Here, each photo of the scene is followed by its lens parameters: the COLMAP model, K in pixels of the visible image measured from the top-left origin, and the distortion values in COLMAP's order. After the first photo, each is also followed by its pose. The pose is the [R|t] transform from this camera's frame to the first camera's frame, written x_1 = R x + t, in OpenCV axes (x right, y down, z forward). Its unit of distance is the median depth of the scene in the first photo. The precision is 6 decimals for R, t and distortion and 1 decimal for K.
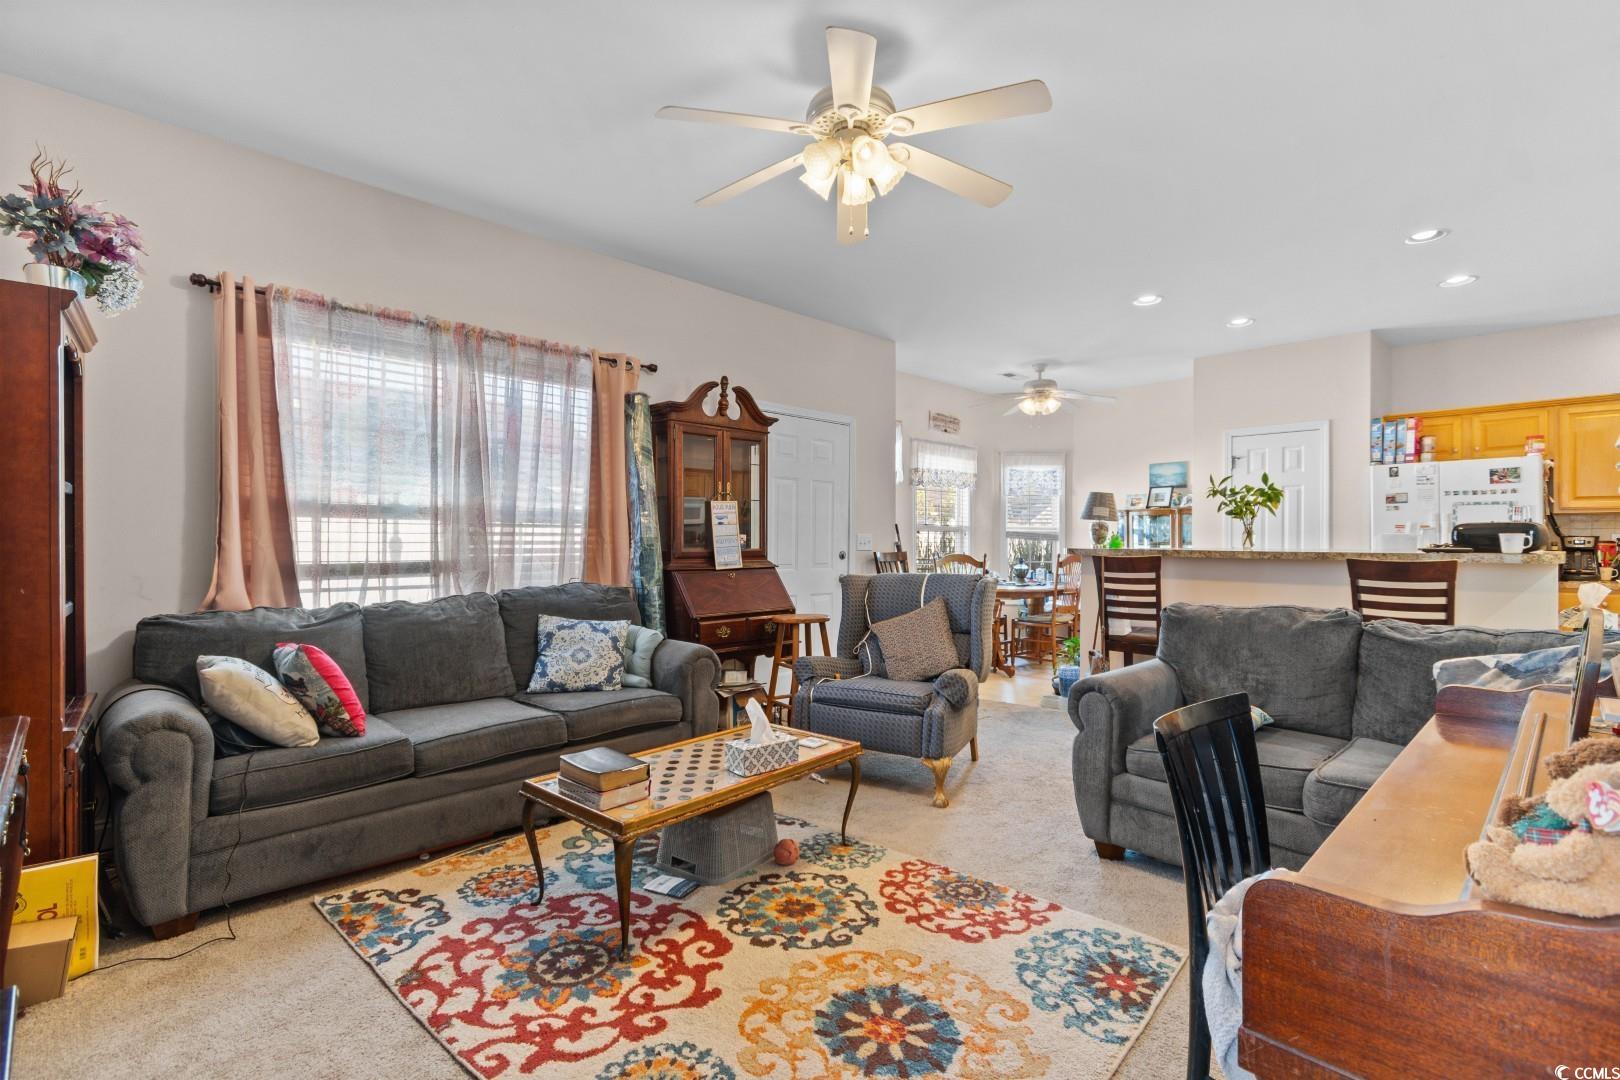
lens RADIAL K [[743.3, 0, 813.9], [0, 743.3, 536.0], [0, 0, 1]] dist [0.002436, 0.000347]
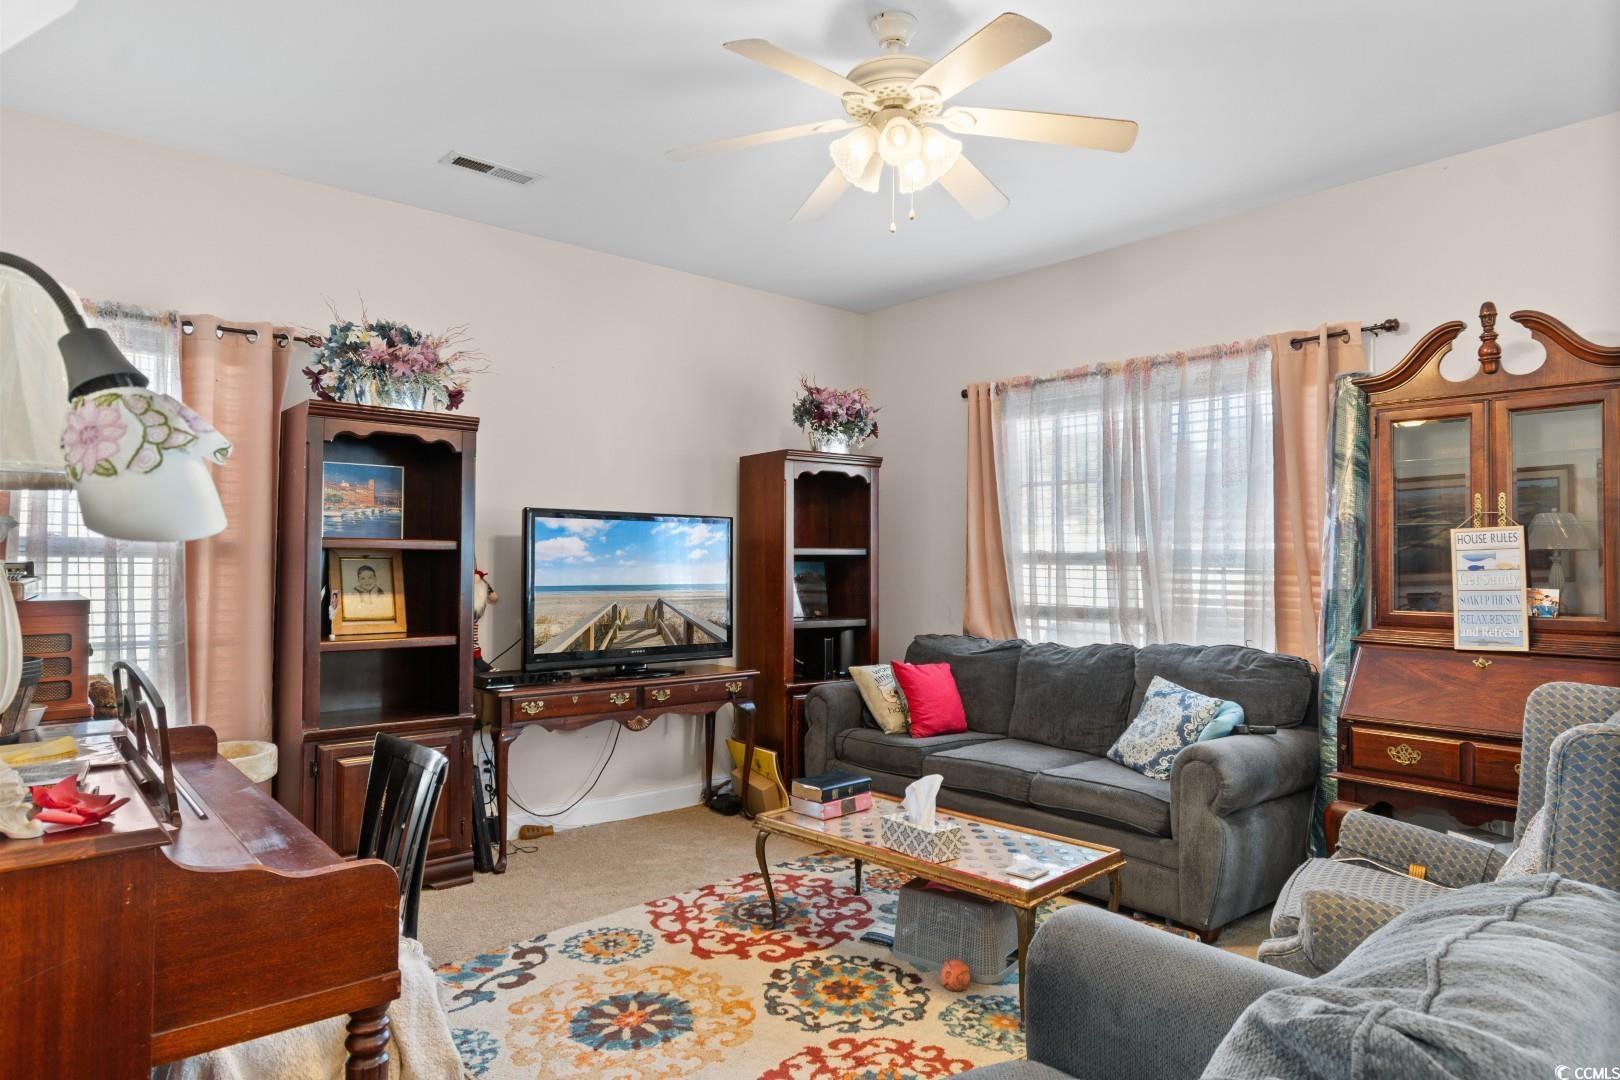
lens RADIAL K [[957.3, 0, 804.1], [0, 957.3, 544.8], [0, 0, 1]] dist [-0.002390, -0.000796]
pose [[-0.066984, -0.020817, -0.997537, 1.075575], [-0.003271, 0.999782, -0.020644, -0.030847], [0.997749, 0.001880, -0.067038, 0.931825]]
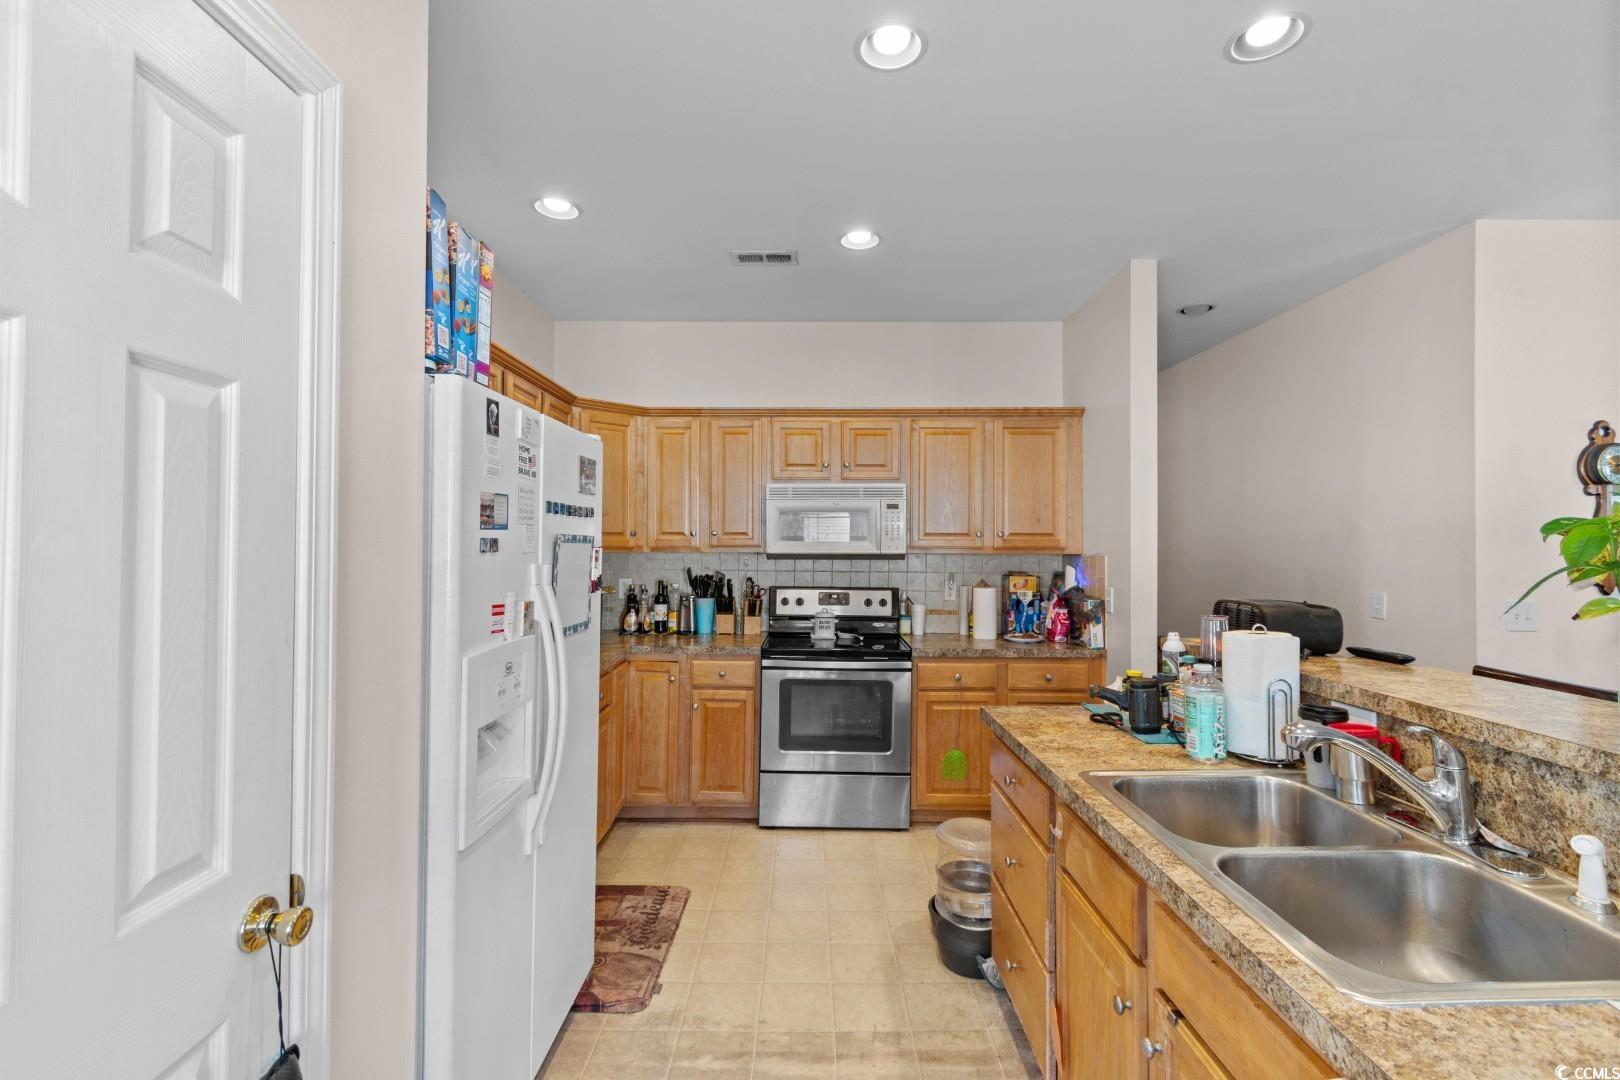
lens RADIAL K [[713.0, 0, 815.3], [0, 713.0, 537.9], [0, 0, 1]] dist [0.003926, -0.000921]
pose [[-0.719883, -0.001595, 0.694094, 1.068308], [-0.015234, 0.999793, -0.013503, -0.082098], [-0.693928, -0.020295, -0.719758, 2.357754]]
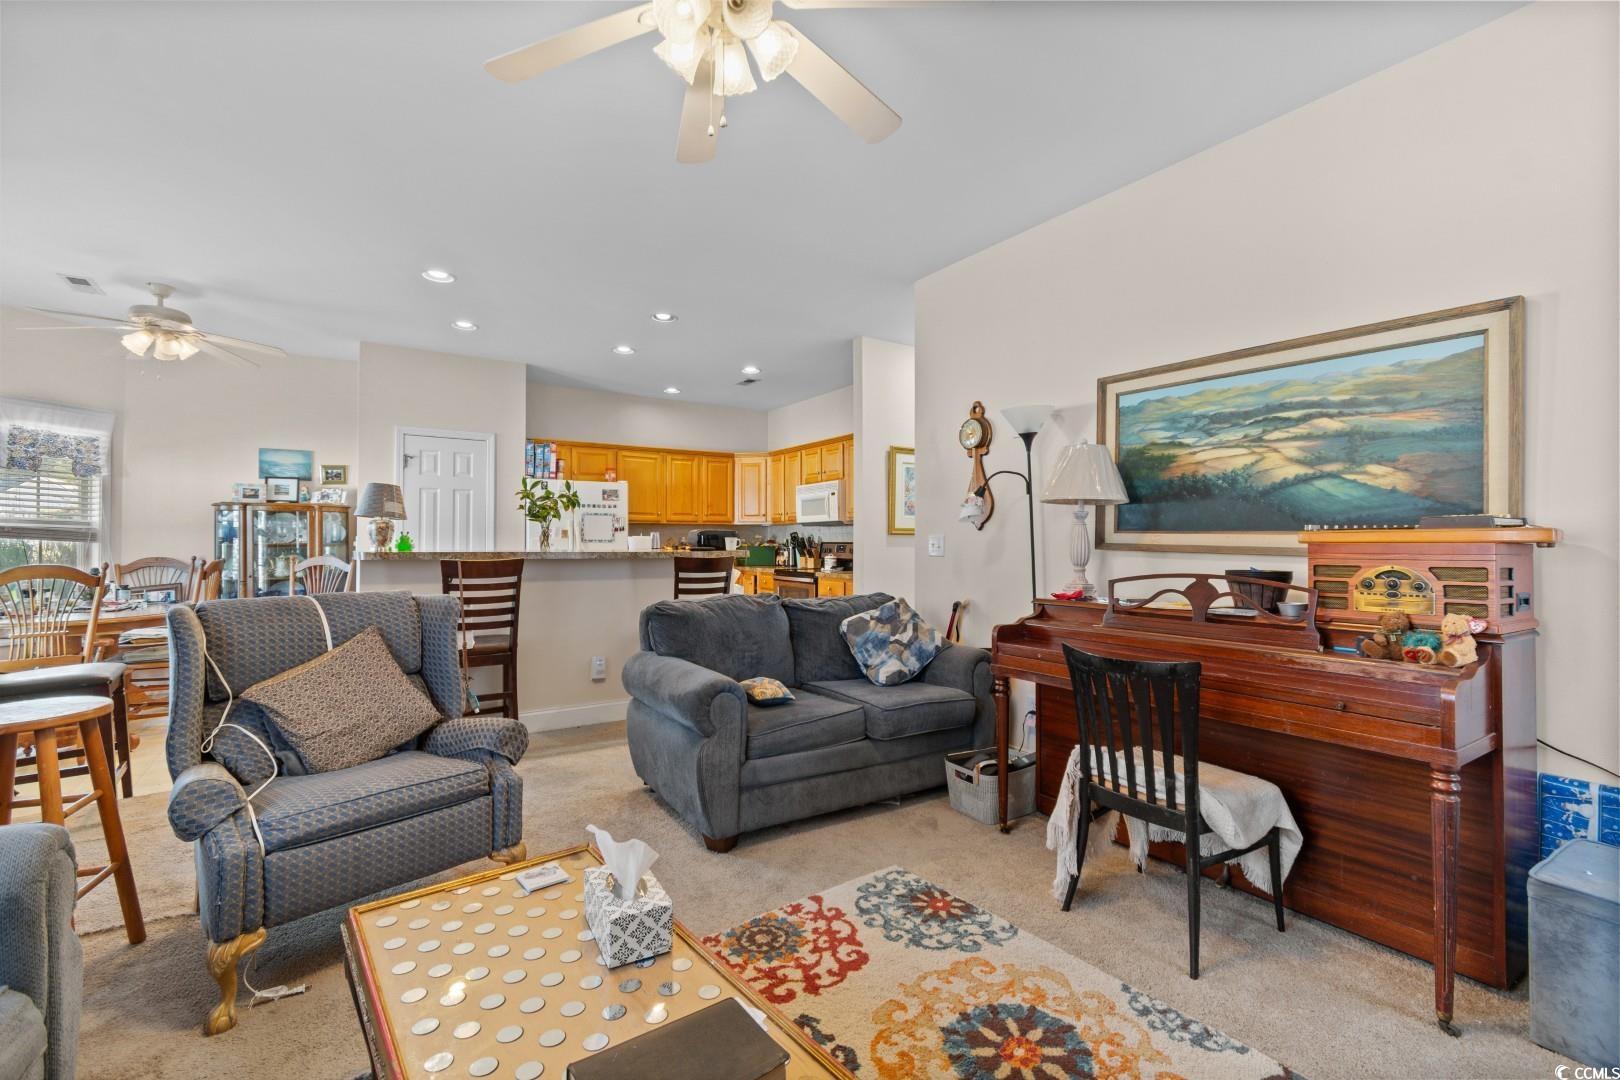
lens RADIAL K [[707.0, 0, 810.6], [0, 707.0, 533.2], [0, 0, 1]] dist [0.002001, -0.000272]
pose [[0.188220, 0.010735, 0.982068, -0.589844], [-0.007625, 0.999926, -0.009469, -0.000379], [-0.982097, -0.005706, 0.188288, 0.748282]]
